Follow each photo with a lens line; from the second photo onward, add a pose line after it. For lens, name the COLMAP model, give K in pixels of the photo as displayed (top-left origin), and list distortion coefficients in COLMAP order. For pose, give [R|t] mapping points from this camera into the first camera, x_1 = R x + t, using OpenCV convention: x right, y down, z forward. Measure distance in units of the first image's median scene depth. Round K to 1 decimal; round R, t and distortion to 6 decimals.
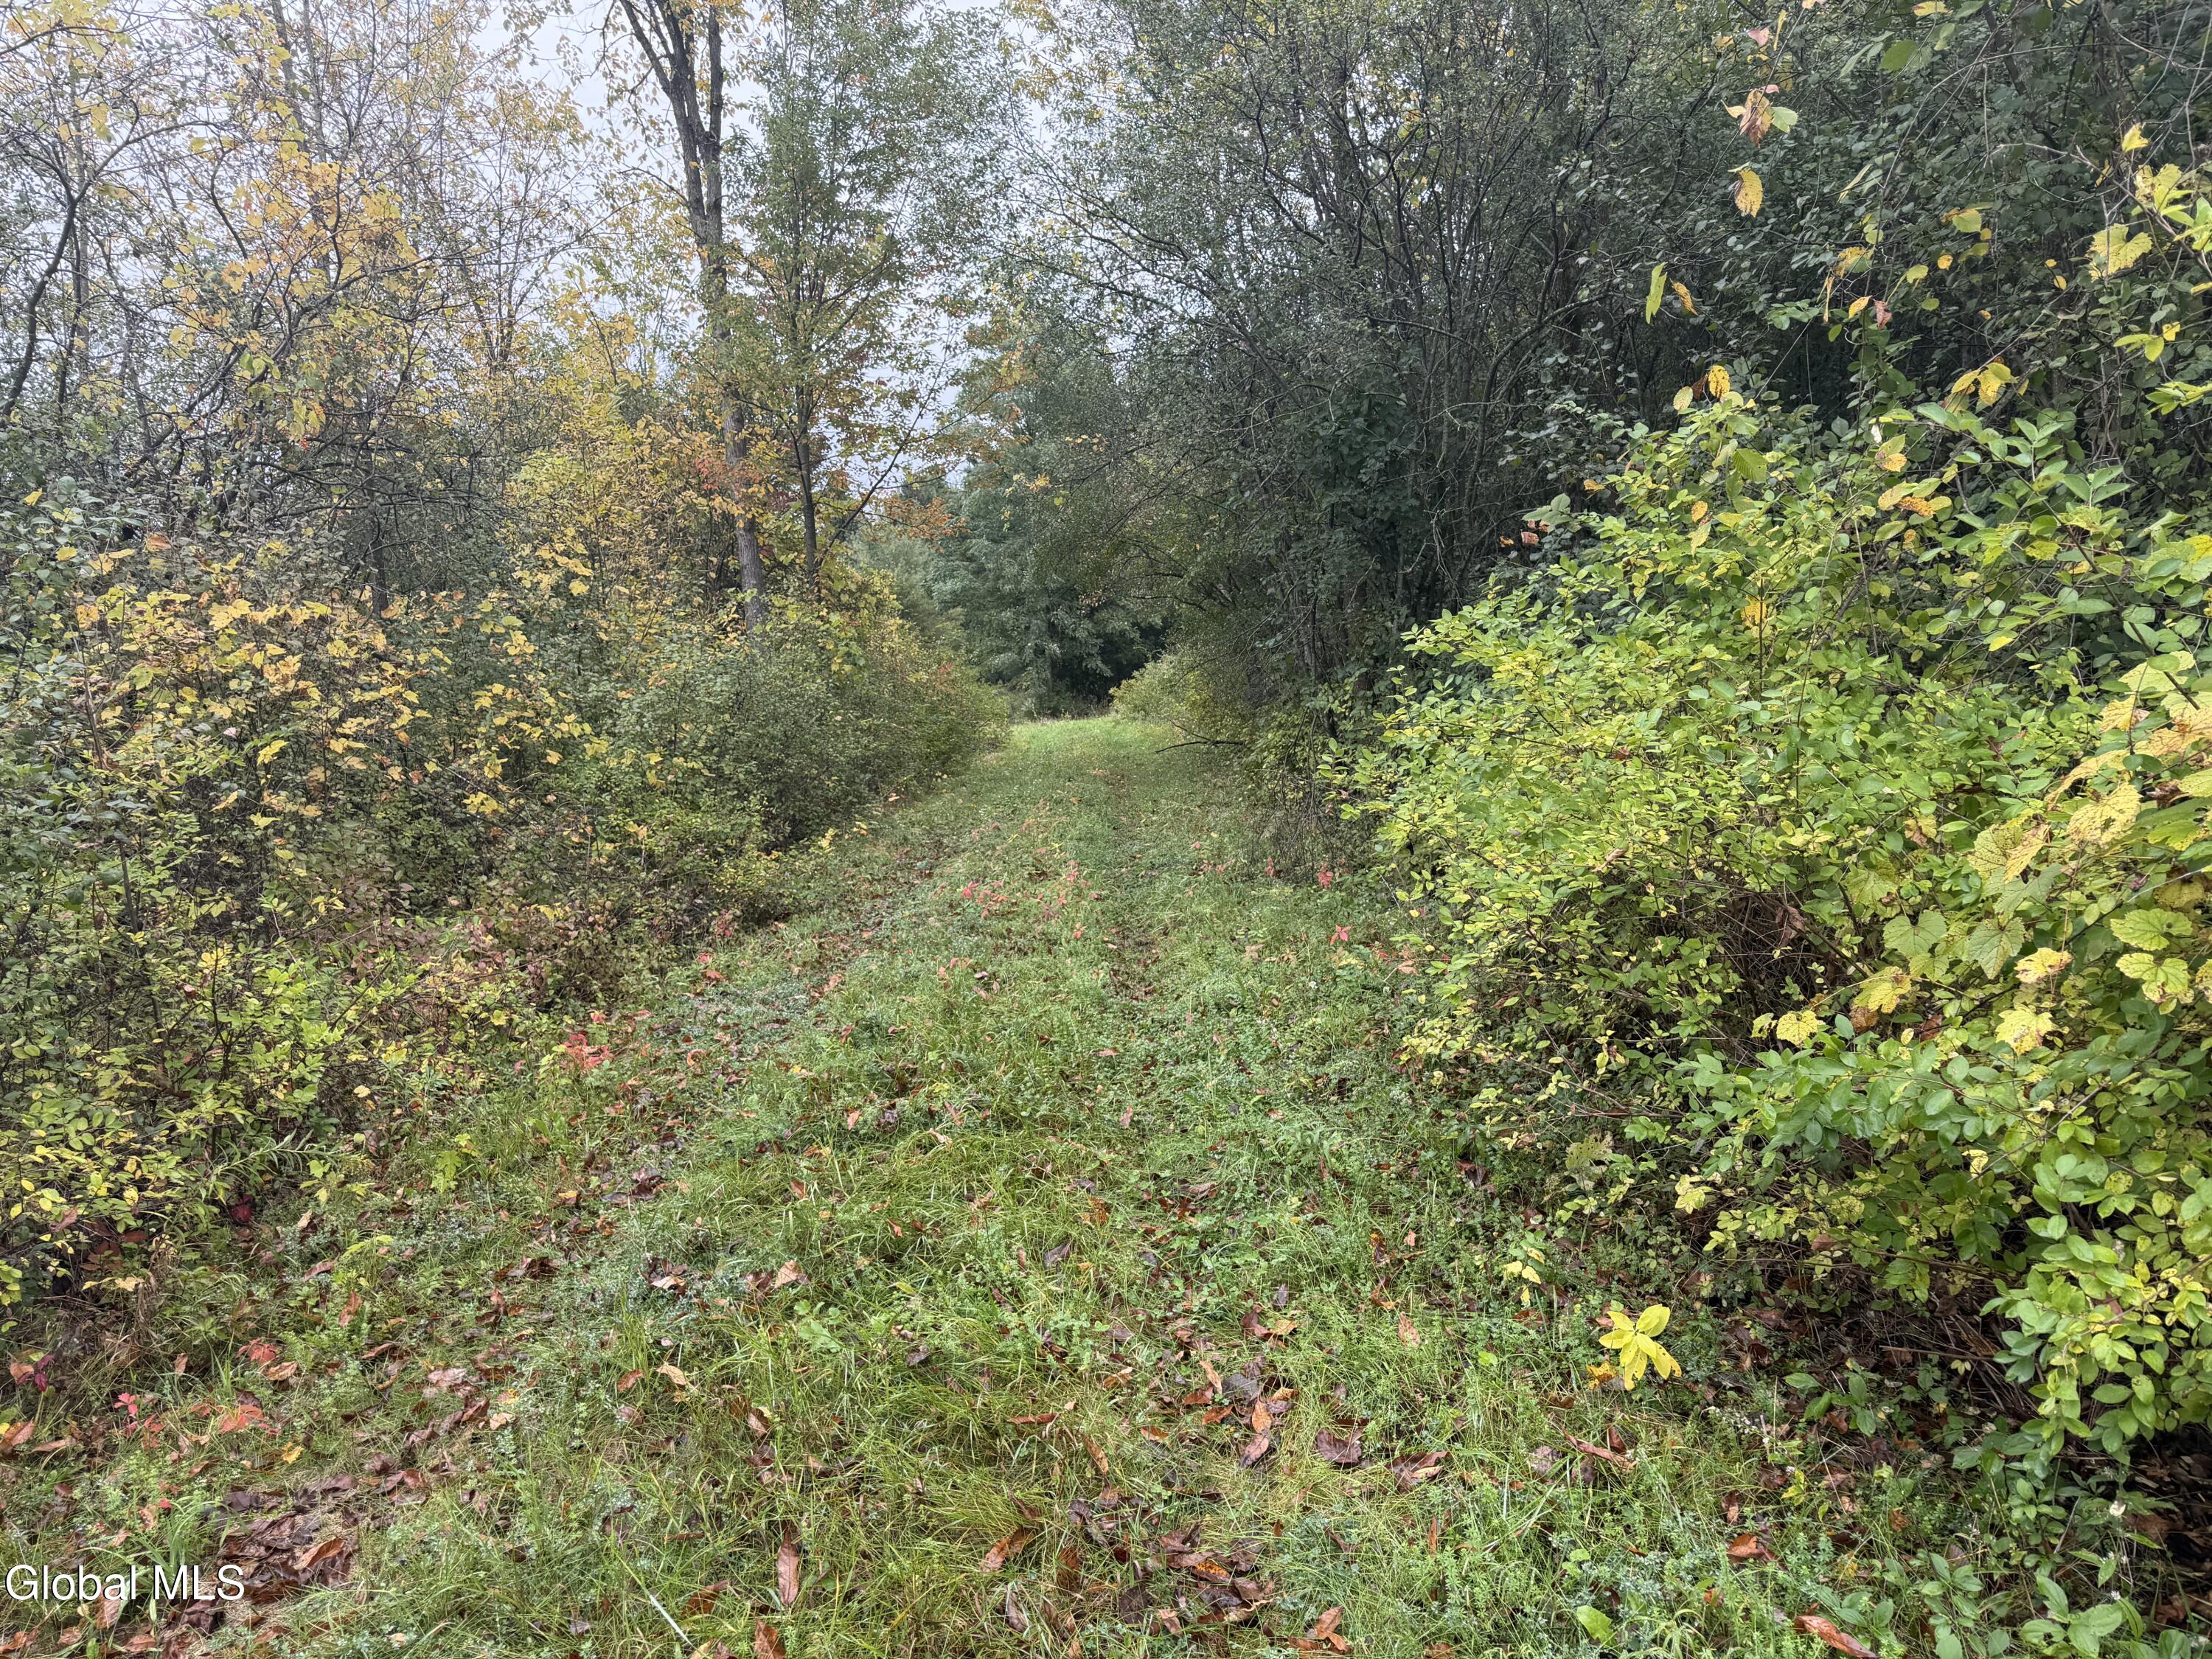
lens RADIAL K [[1545.1, 0, 1102.7], [0, 1545.1, 829.4], [0, 0, 1]] dist [0.000530, -0.000056]
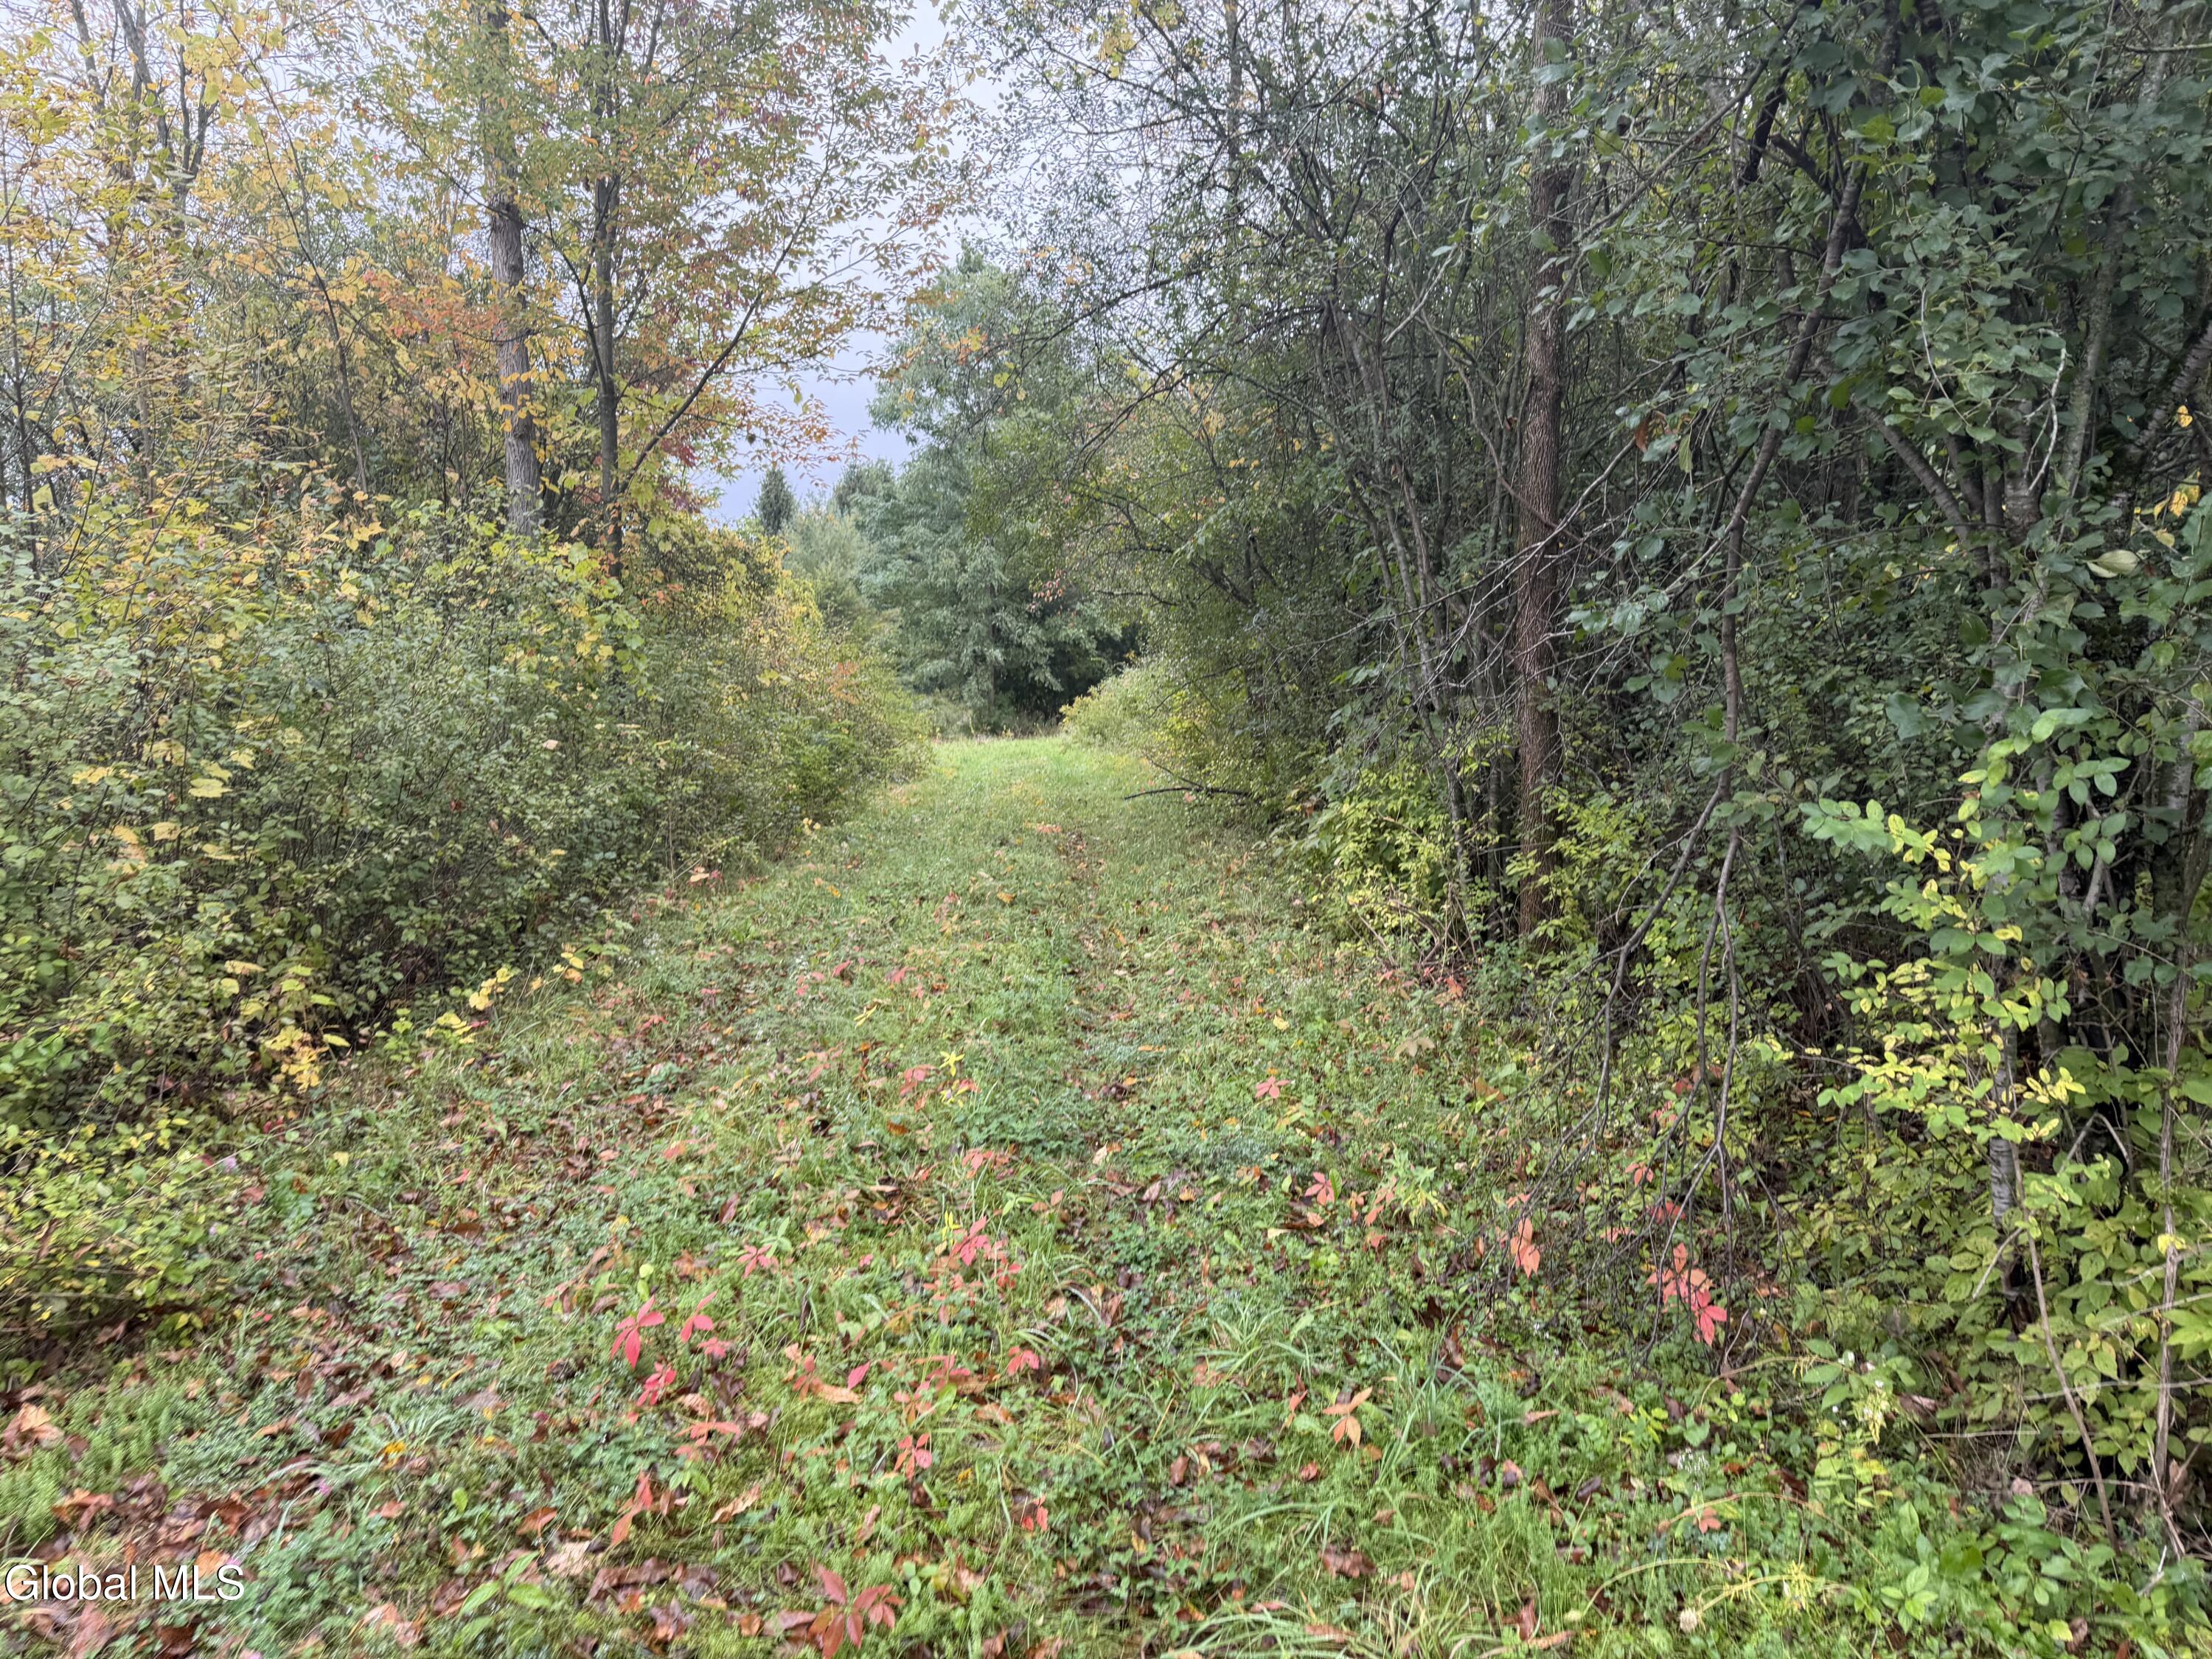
lens RADIAL K [[1545.1, 0, 1108.9], [0, 1545.1, 831.3], [0, 0, 1]] dist [0.000530, -0.000056]
pose [[0.997942, 0.047536, 0.043040, -0.001706], [-0.047130, 0.998835, -0.010412, -0.015156], [-0.043485, 0.008362, 0.999019, 0.155772]]
